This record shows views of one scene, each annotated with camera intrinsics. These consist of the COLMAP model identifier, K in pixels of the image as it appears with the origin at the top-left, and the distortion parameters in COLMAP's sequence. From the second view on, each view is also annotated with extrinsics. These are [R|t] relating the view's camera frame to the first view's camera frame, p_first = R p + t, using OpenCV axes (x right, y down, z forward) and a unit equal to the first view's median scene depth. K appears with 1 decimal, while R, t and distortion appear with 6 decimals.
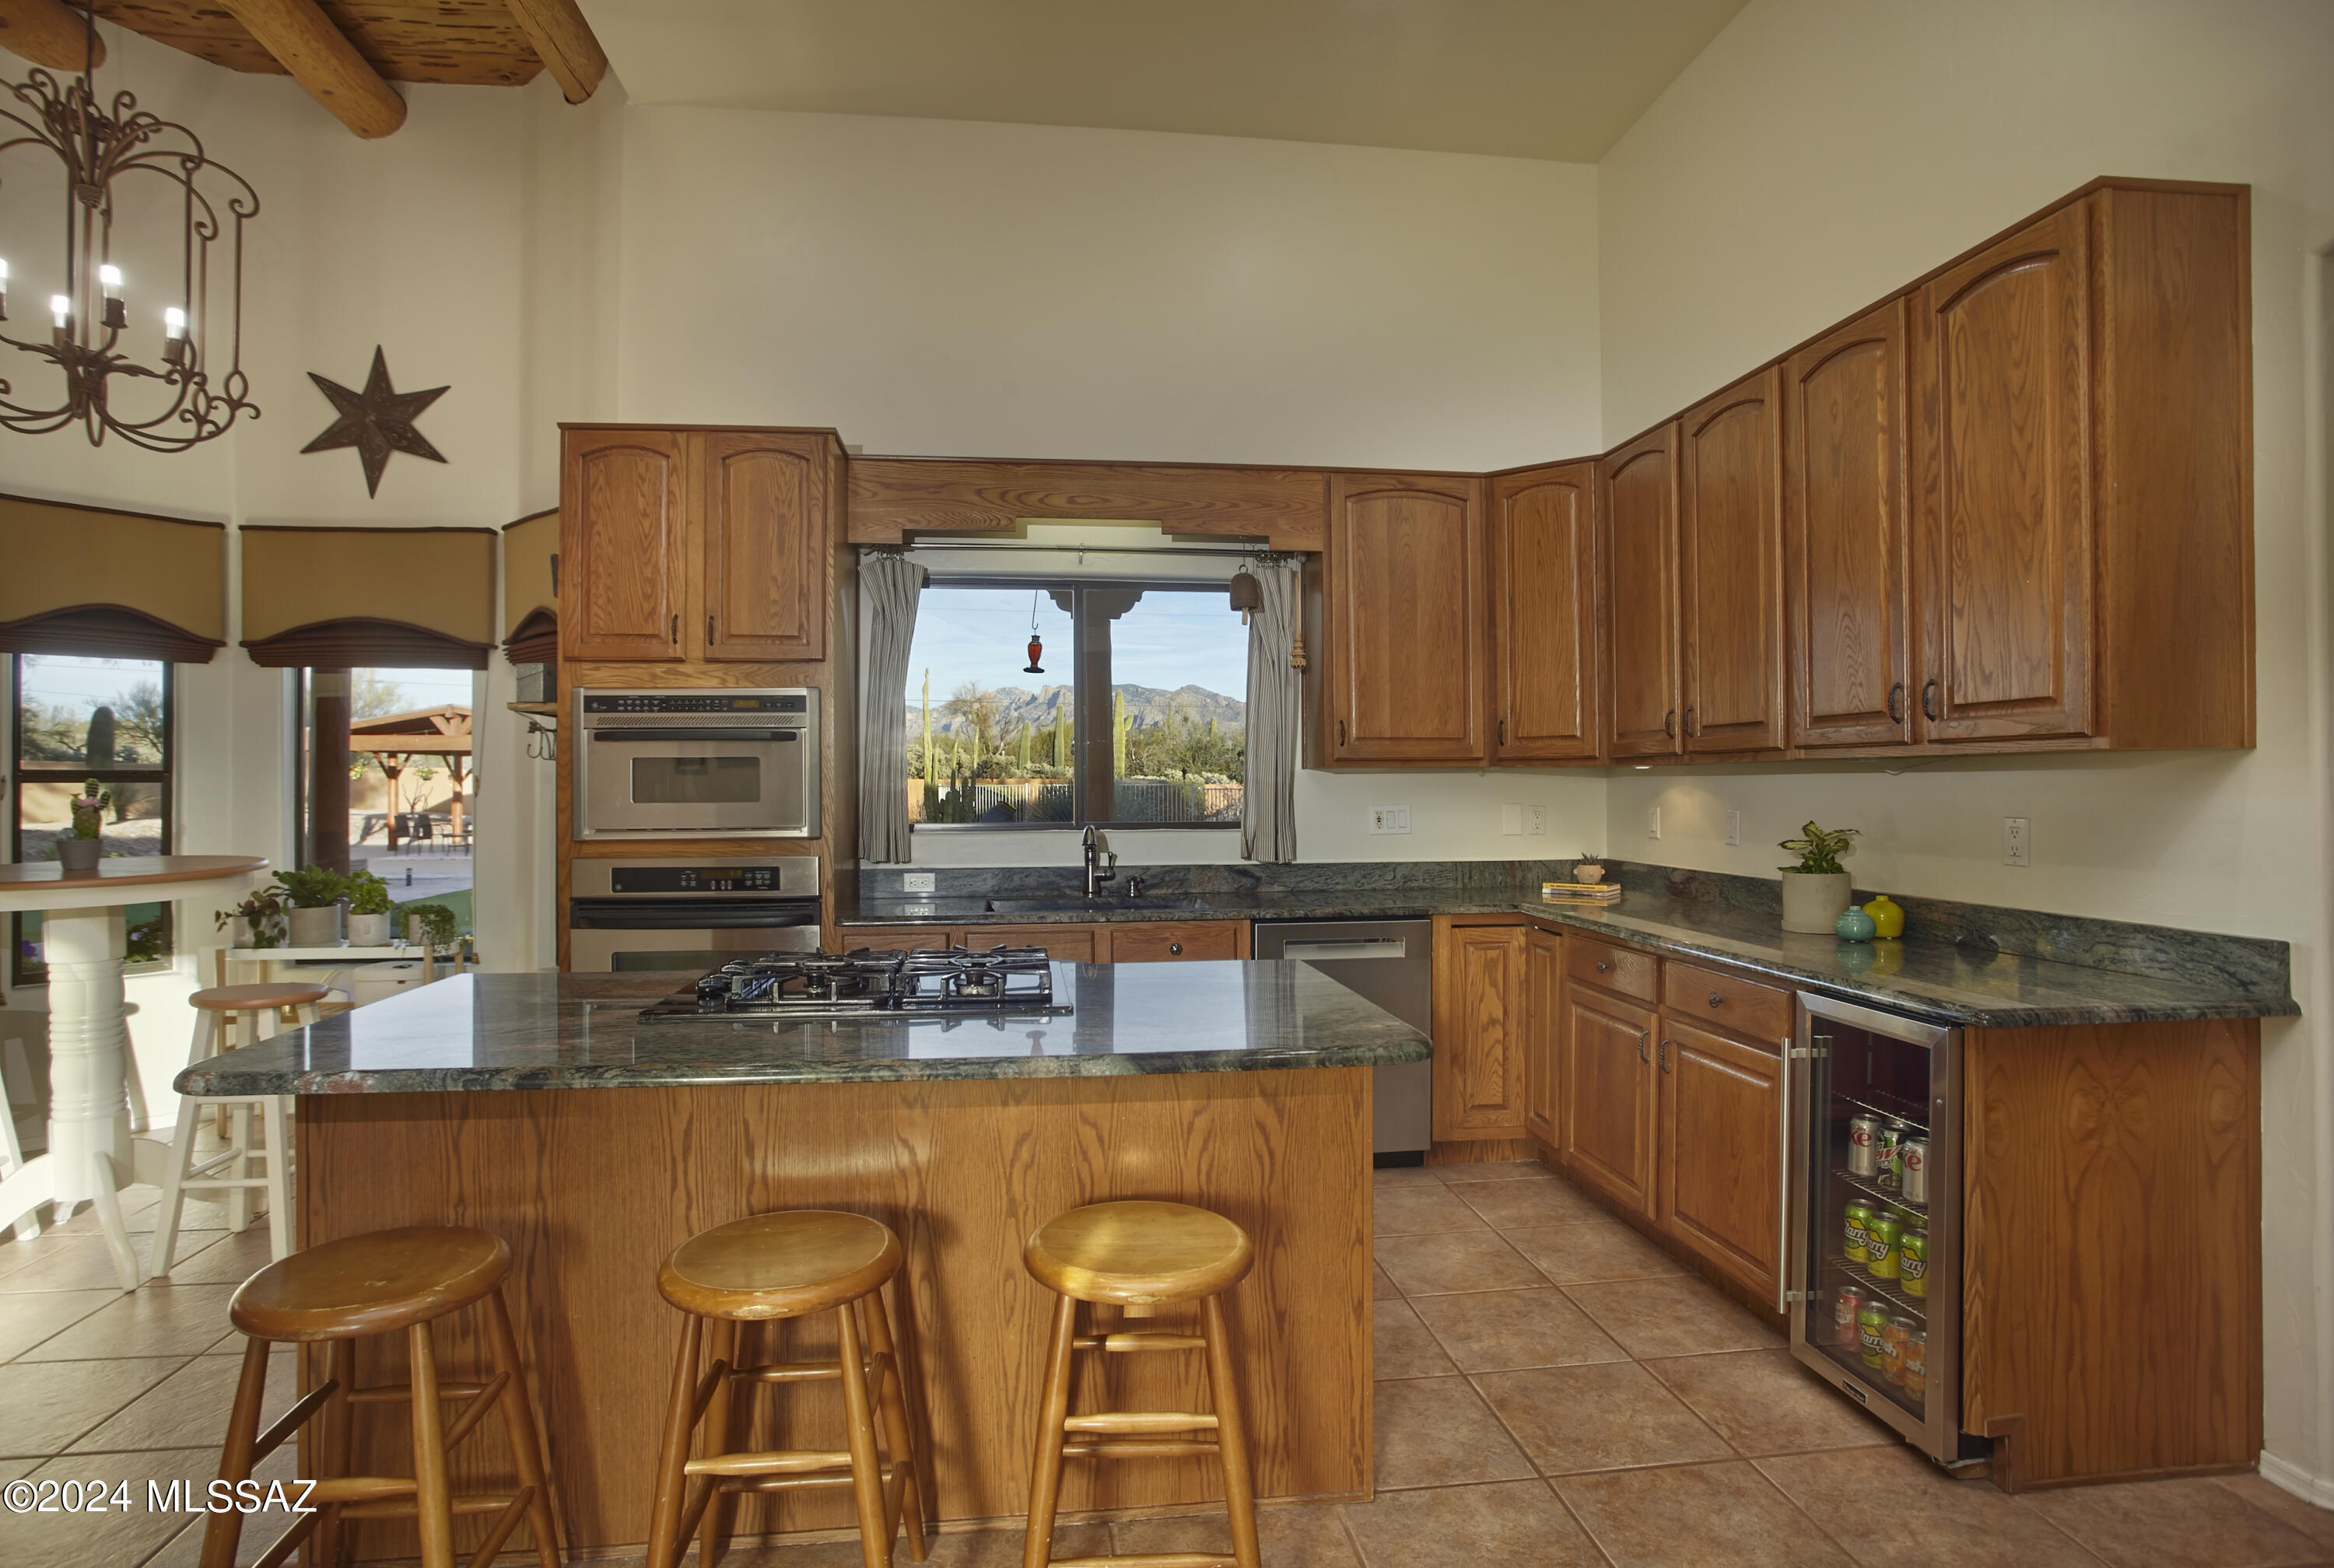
lens RADIAL K [[1204.1, 0, 1161.5], [0, 1204.1, 768.8], [0, 0, 1]] dist [-0.052510, 0.017481]
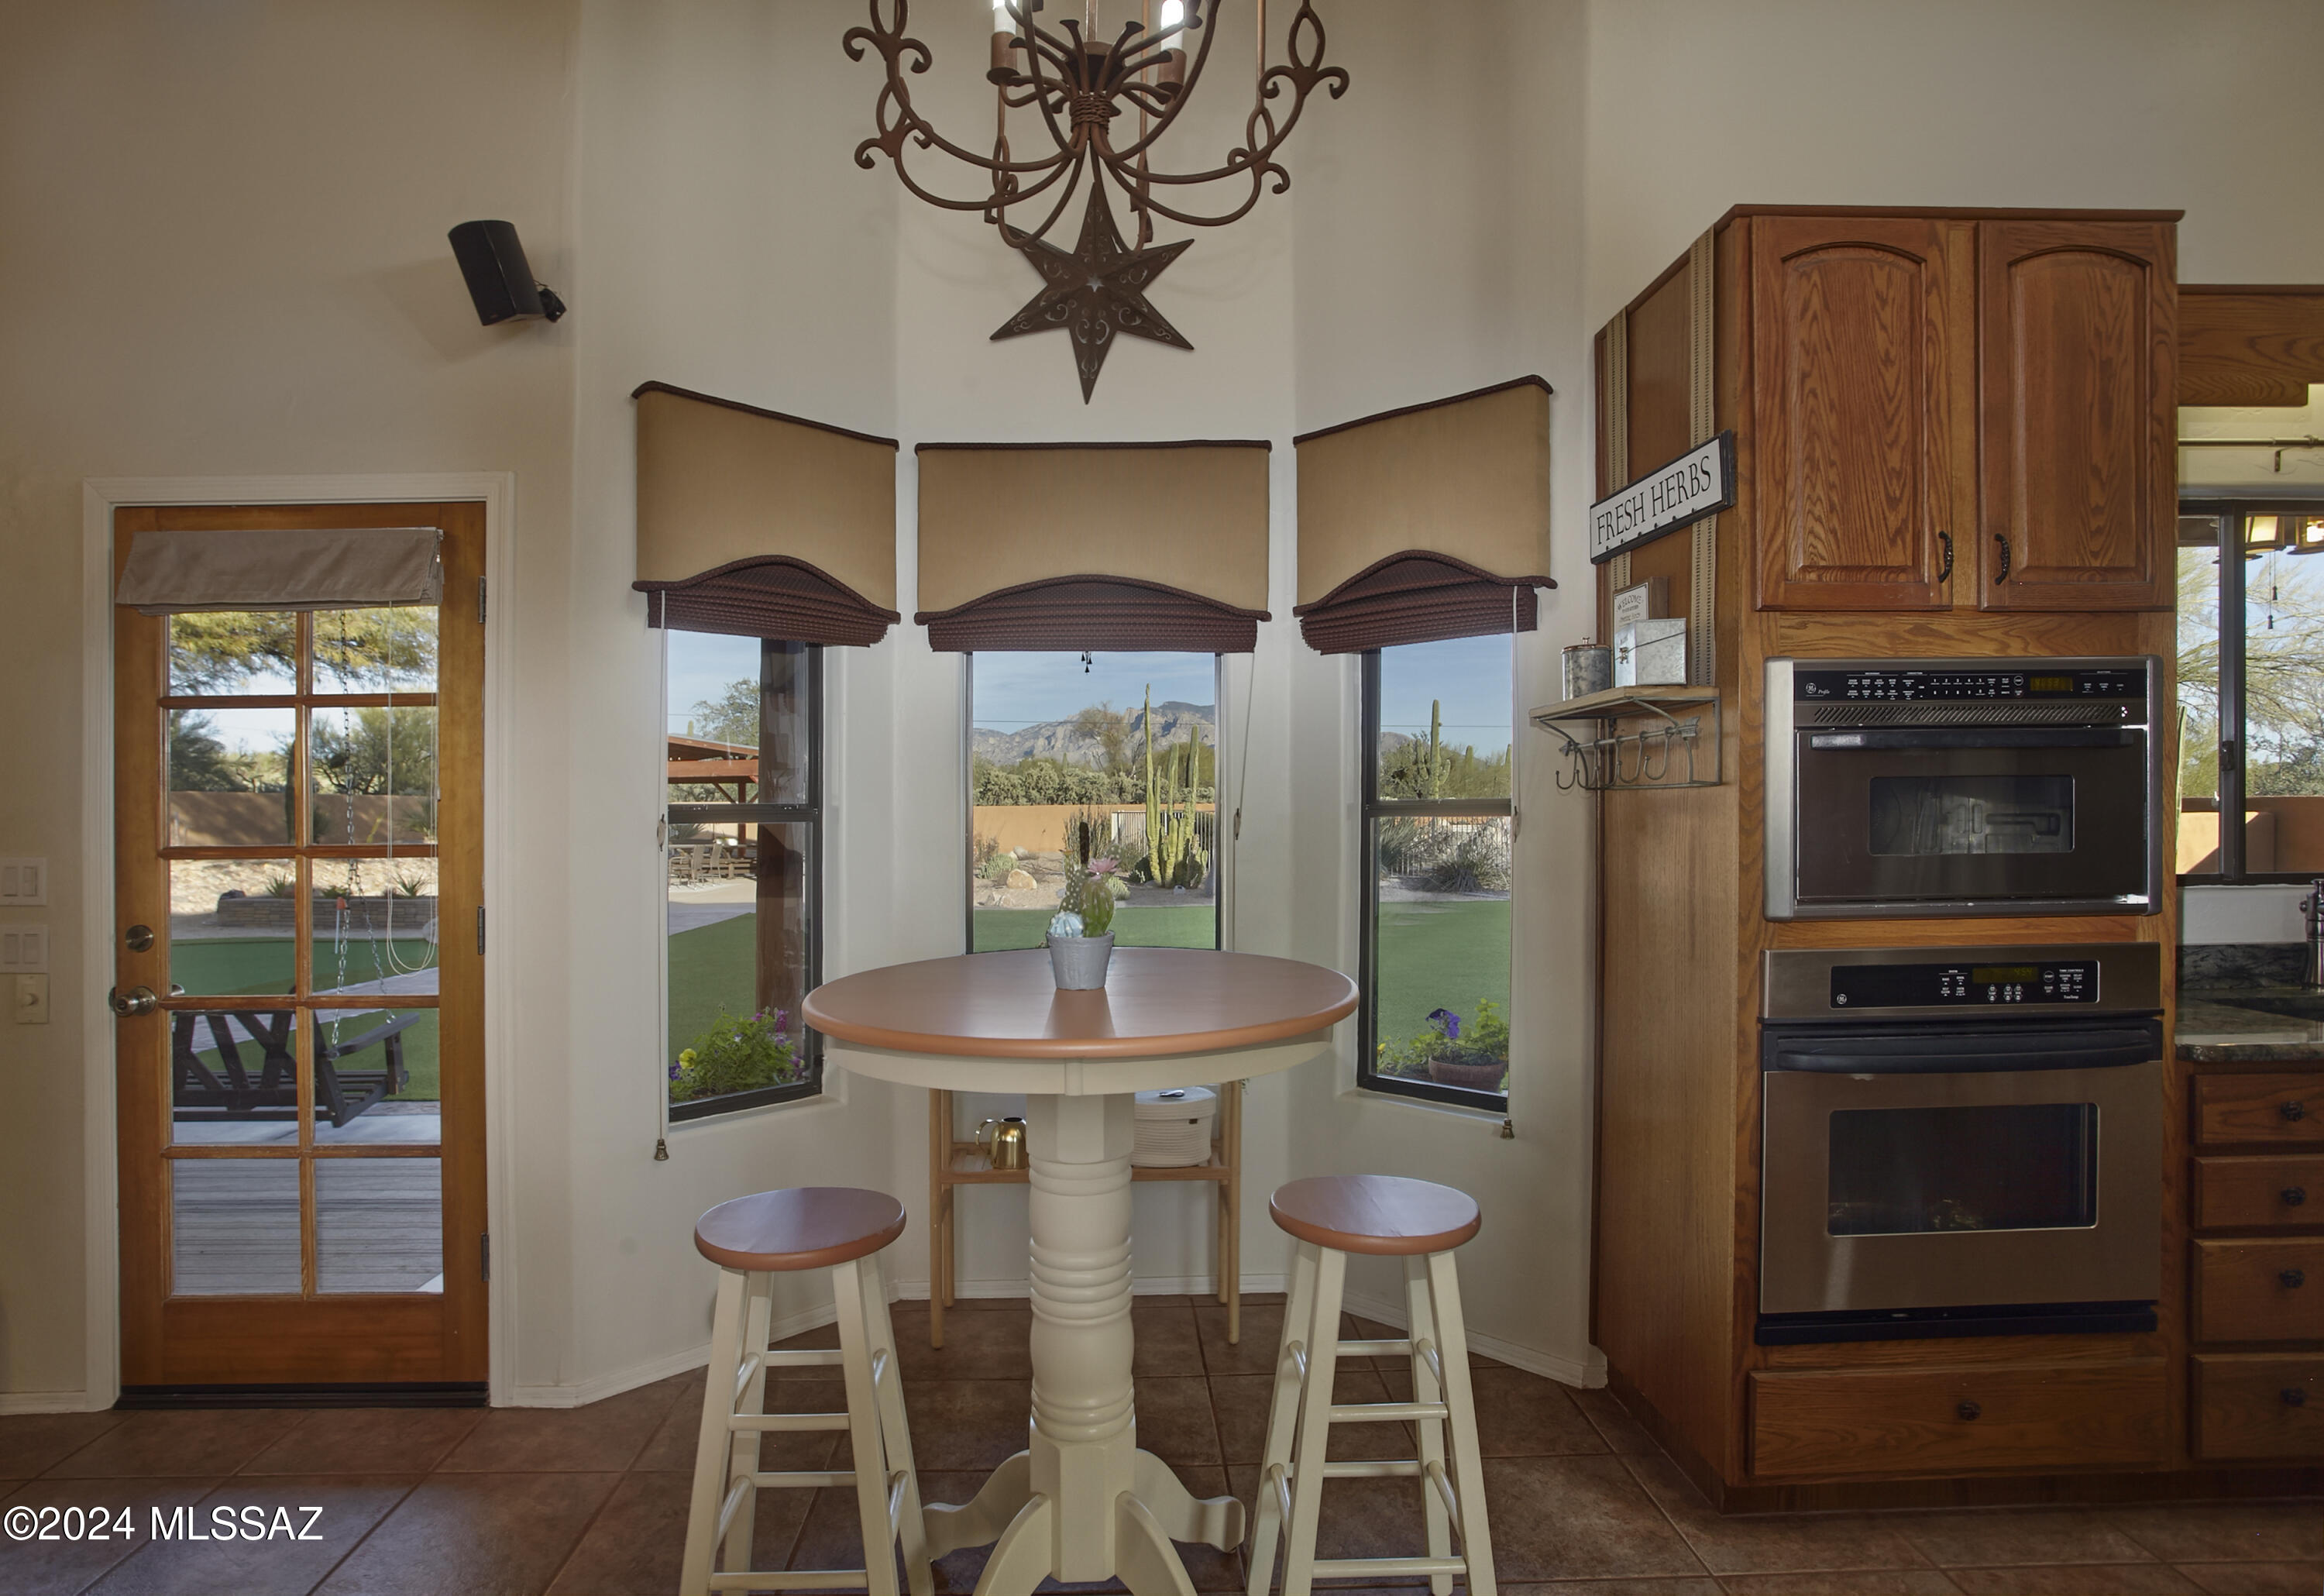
lens RADIAL K [[1265.0, 0, 1108.2], [0, 1265.0, 813.2], [0, 0, 1]] dist [-0.045968, 0.017048]
pose [[0.993861, -0.006585, -0.110442, -0.662659], [0.008312, 0.999850, 0.015187, -0.003069], [0.110326, -0.016011, 0.993766, 0.307515]]
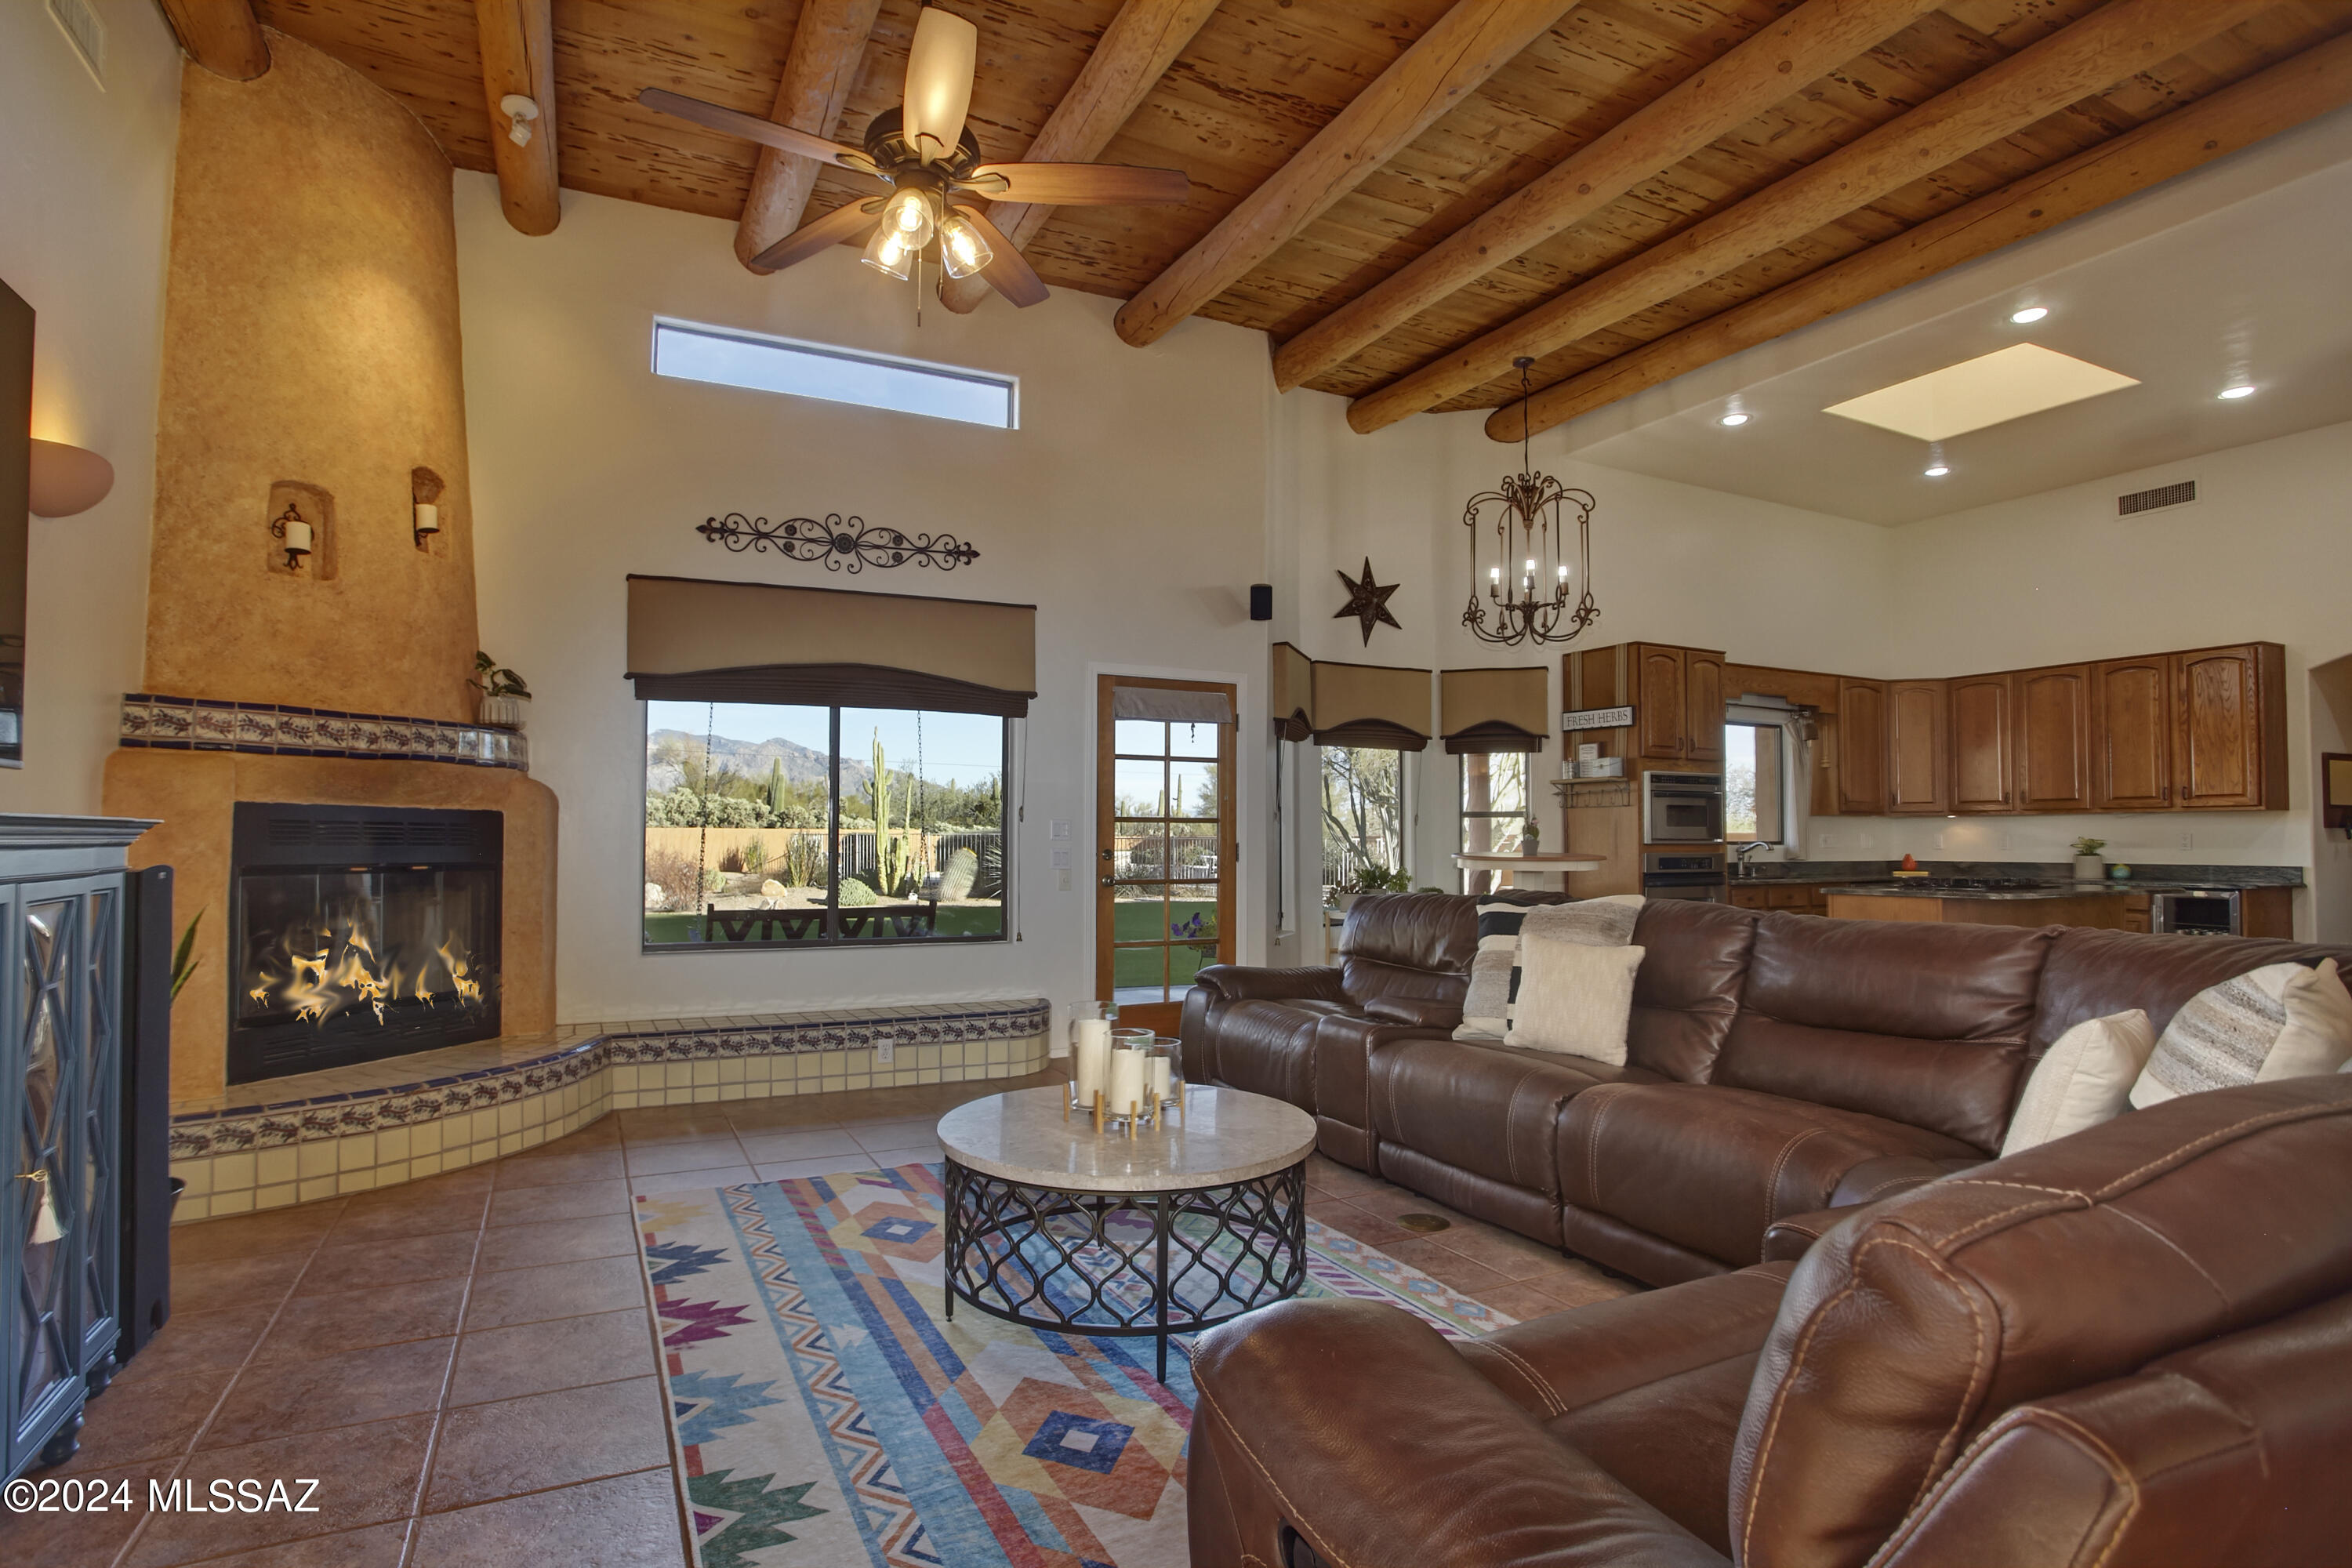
lens RADIAL K [[1213.5, 0, 1155.5], [0, 1213.5, 776.3], [0, 0, 1]] dist [-0.052510, 0.017481]
pose [[0.944393, 0.026319, 0.327764, -1.732723], [-0.012621, 0.998958, -0.043849, 0.037749], [-0.328577, 0.037275, 0.943741, -0.598798]]
